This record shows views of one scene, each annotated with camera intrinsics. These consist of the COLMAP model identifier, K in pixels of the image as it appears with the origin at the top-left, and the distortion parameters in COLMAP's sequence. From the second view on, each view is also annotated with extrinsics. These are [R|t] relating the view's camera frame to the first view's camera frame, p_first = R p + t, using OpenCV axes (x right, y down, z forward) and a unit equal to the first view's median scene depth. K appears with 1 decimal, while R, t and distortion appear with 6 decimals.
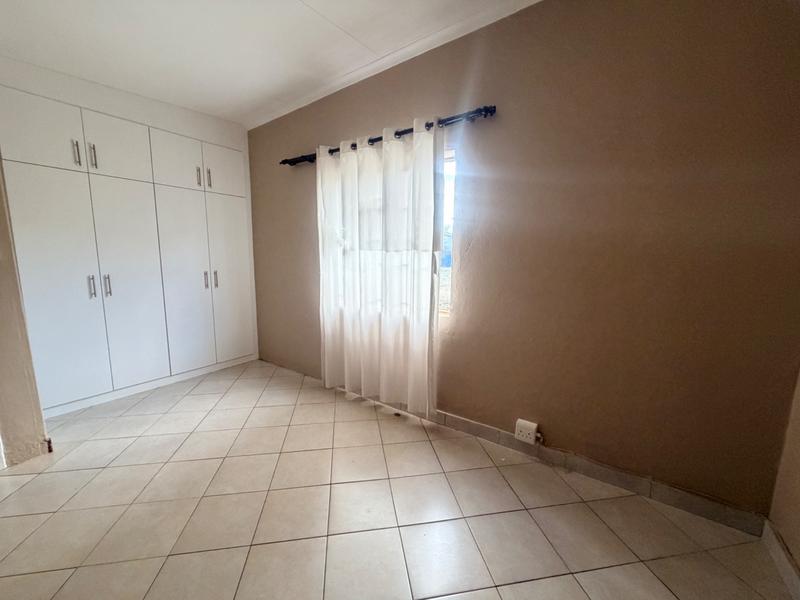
lens RADIAL K [[319.4, 0, 394.5], [0, 319.4, 296.2], [0, 0, 1]] dist [0.001780, -0.000669]
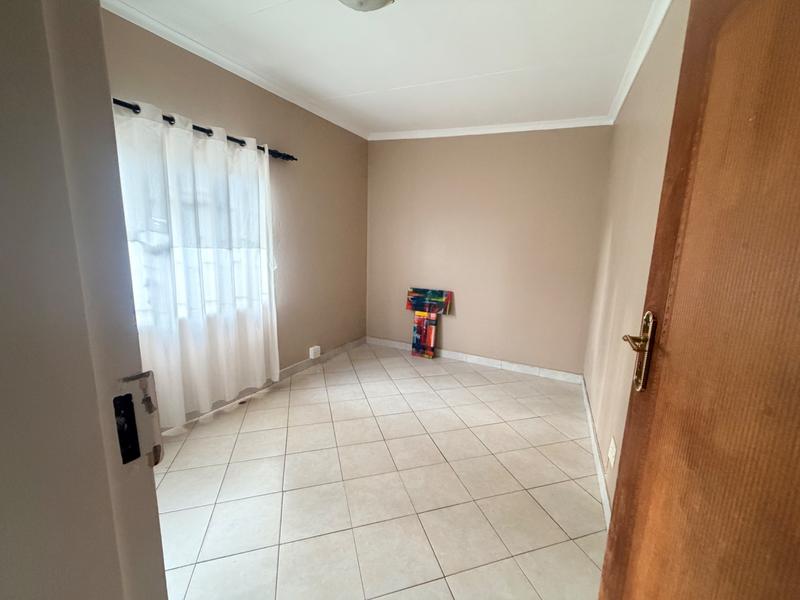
lens RADIAL K [[319.4, 0, 403.6], [0, 319.4, 296.3], [0, 0, 1]] dist [0.001780, -0.000669]
pose [[-0.146275, -0.158927, 0.976394, -1.108440], [0.101836, 0.979348, 0.174664, -0.114414], [-0.983988, 0.124981, -0.127070, 0.591275]]
